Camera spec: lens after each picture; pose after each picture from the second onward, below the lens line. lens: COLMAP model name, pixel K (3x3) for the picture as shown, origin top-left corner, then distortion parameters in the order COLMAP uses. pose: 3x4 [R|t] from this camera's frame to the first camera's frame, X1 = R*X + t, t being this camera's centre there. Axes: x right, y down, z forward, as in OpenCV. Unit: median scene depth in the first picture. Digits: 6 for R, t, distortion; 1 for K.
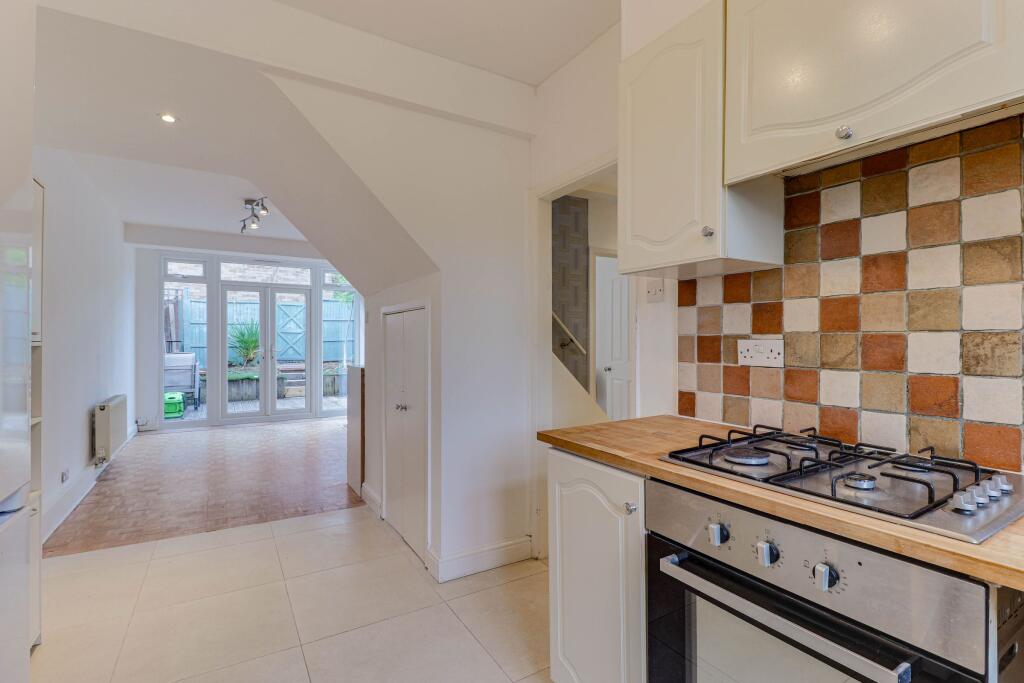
lens RADIAL K [[477.5, 0, 510.2], [0, 477.5, 342.1], [0, 0, 1]] dist [0.002499, -0.002109]
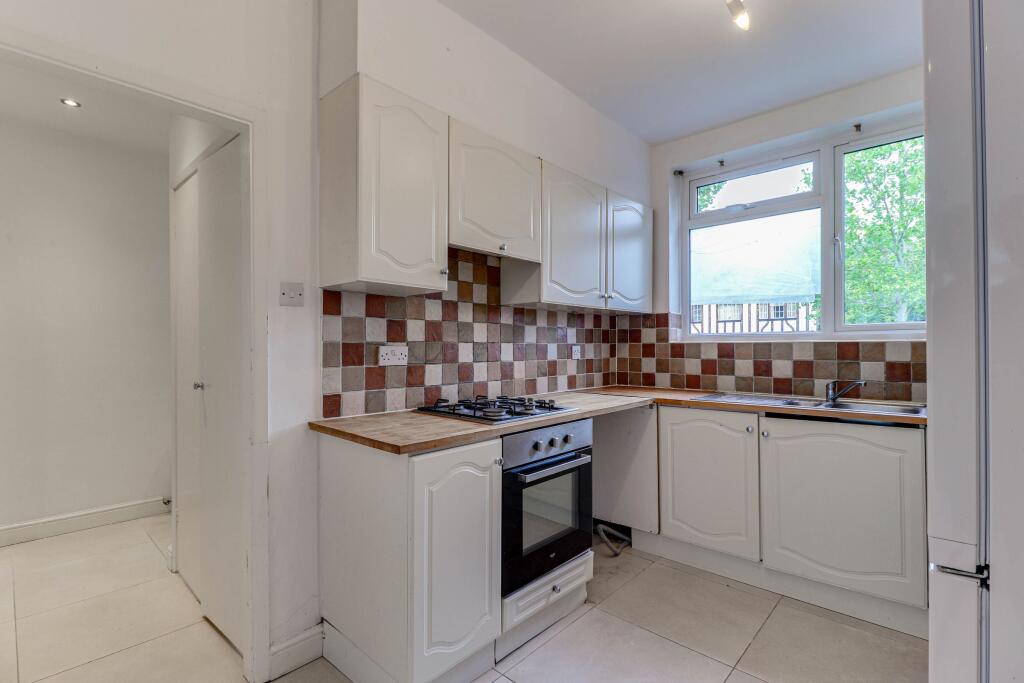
lens RADIAL K [[477.5, 0, 511.6], [0, 477.5, 344.4], [0, 0, 1]] dist [0.002499, -0.002109]
pose [[-0.287453, 0.004974, 0.957782, -0.884117], [0.003808, 0.999985, -0.004051, -0.003188], [-0.957787, 0.002483, -0.287468, 1.049879]]
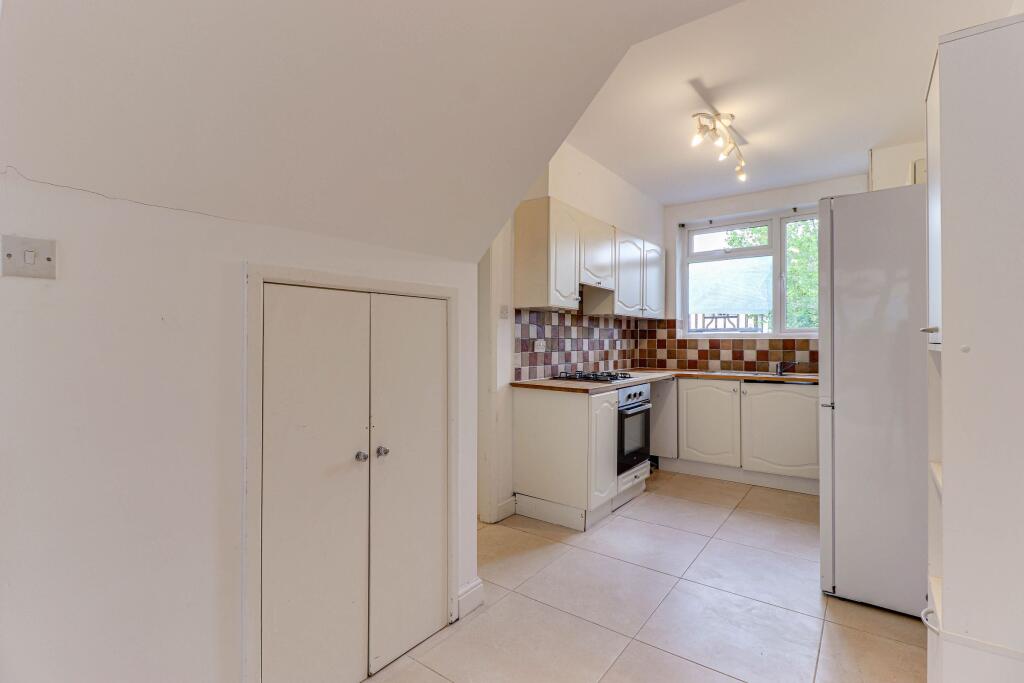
lens RADIAL K [[477.5, 0, 508.3], [0, 477.5, 338.4], [0, 0, 1]] dist [0.002499, -0.002109]
pose [[-0.379394, 0.004797, 0.925223, -1.572132], [0.000621, 0.999988, -0.004931, -0.004770], [-0.925235, -0.001296, -0.379392, 2.001742]]
